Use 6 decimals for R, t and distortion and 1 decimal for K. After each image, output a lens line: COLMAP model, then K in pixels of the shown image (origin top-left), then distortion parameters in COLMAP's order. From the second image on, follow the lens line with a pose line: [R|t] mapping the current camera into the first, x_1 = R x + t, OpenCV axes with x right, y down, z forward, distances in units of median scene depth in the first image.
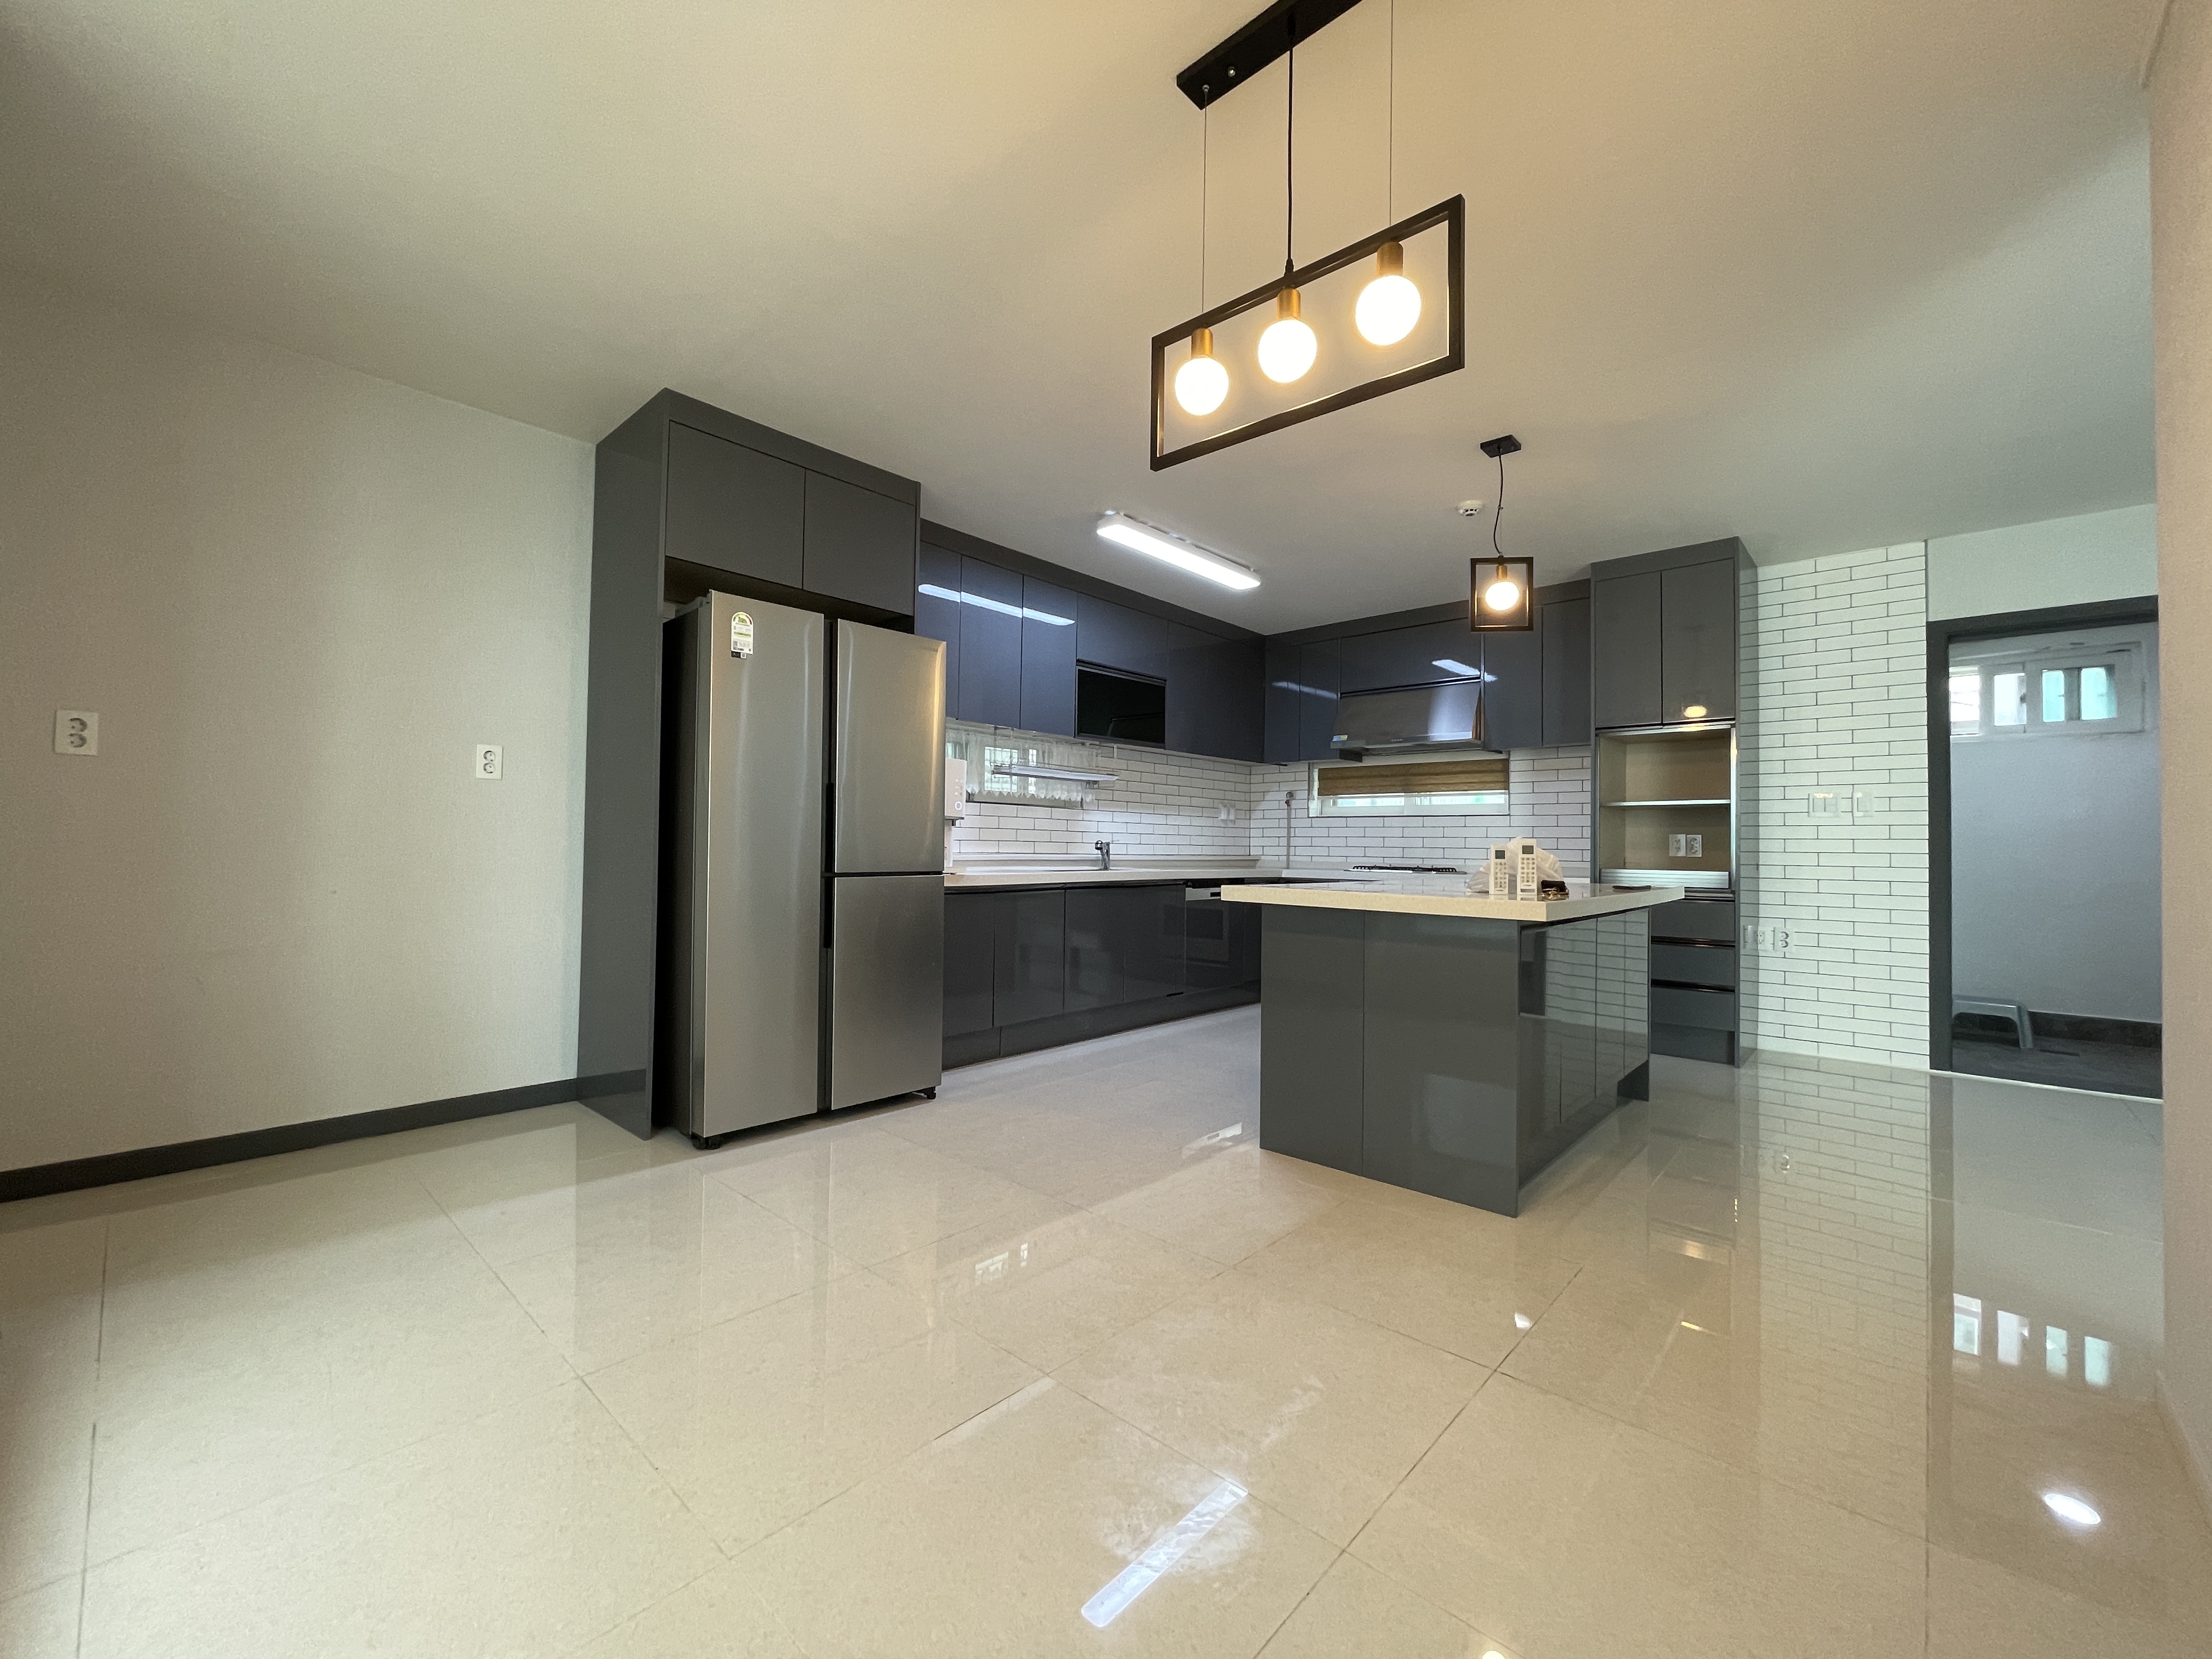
lens RADIAL K [[889.7, 0, 1103.2], [0, 889.7, 827.3], [0, 0, 1]] dist [0.003879, -0.002692]
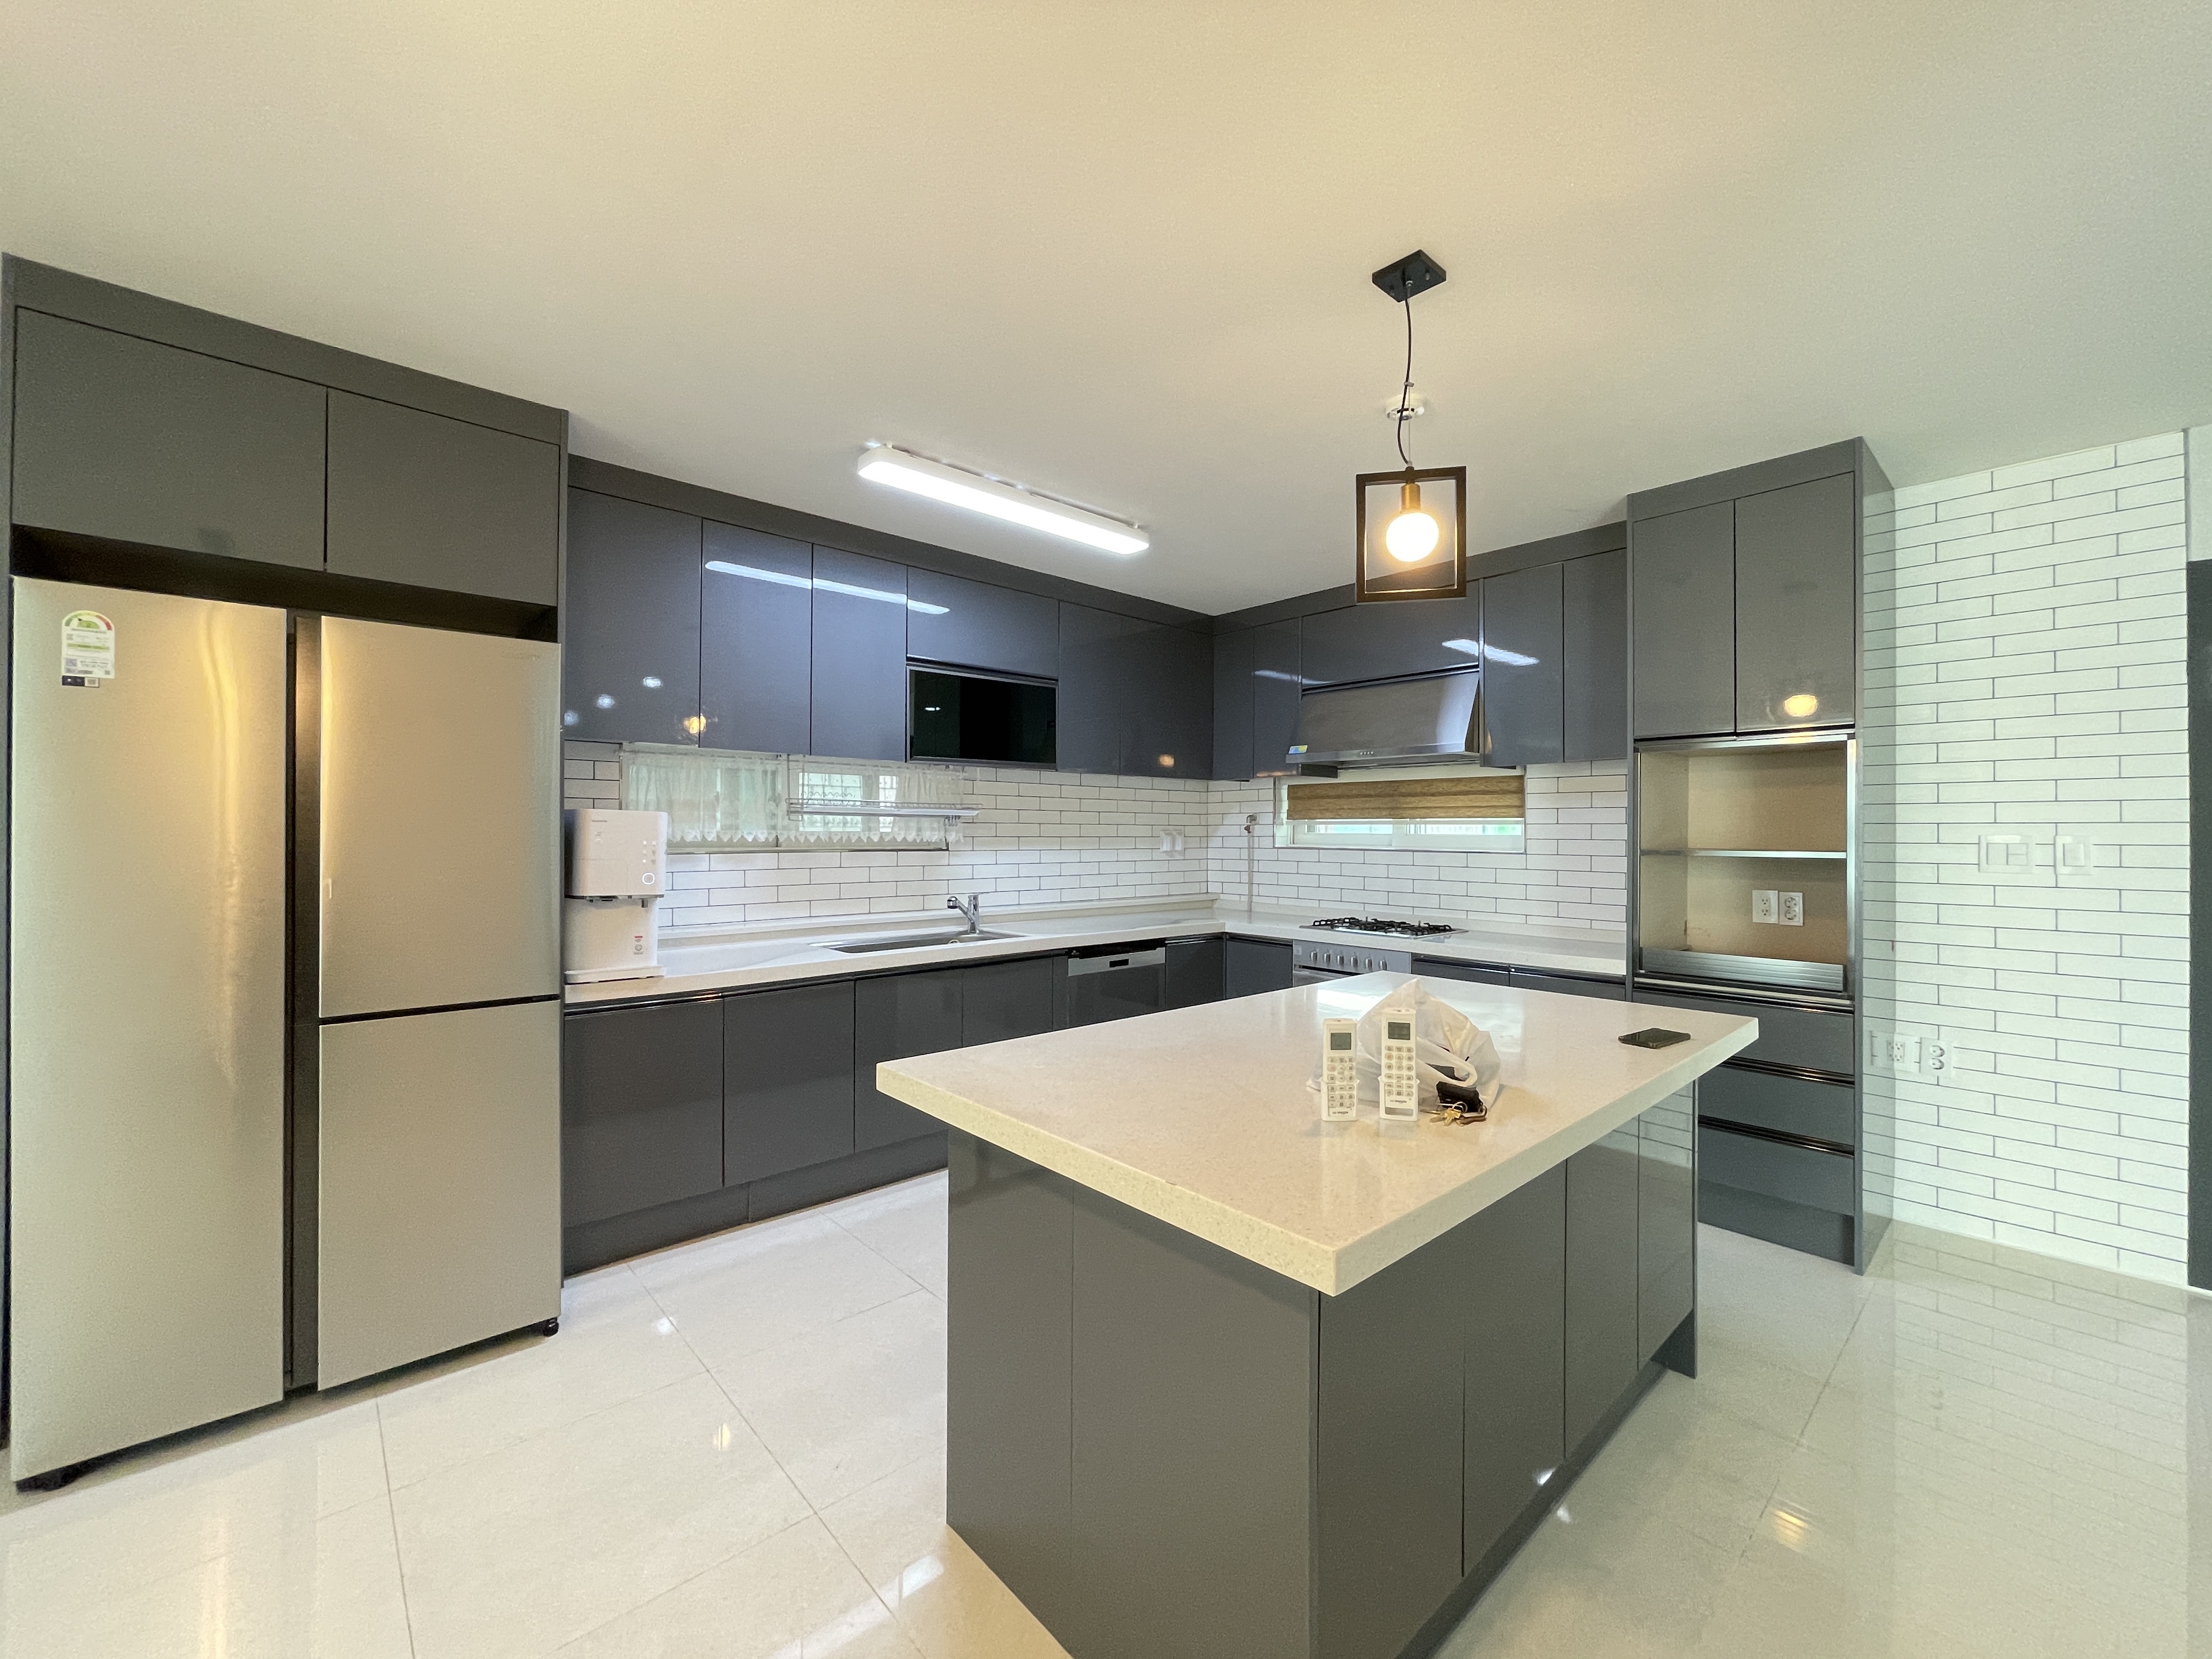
lens RADIAL K [[889.7, 0, 1101.2], [0, 889.7, 825.9], [0, 0, 1]] dist [0.003879, -0.002692]
pose [[0.995359, -0.009760, -0.095733, 0.217610], [0.011202, 0.999832, 0.014540, -0.060896], [0.095575, -0.015545, 0.995301, 0.292673]]
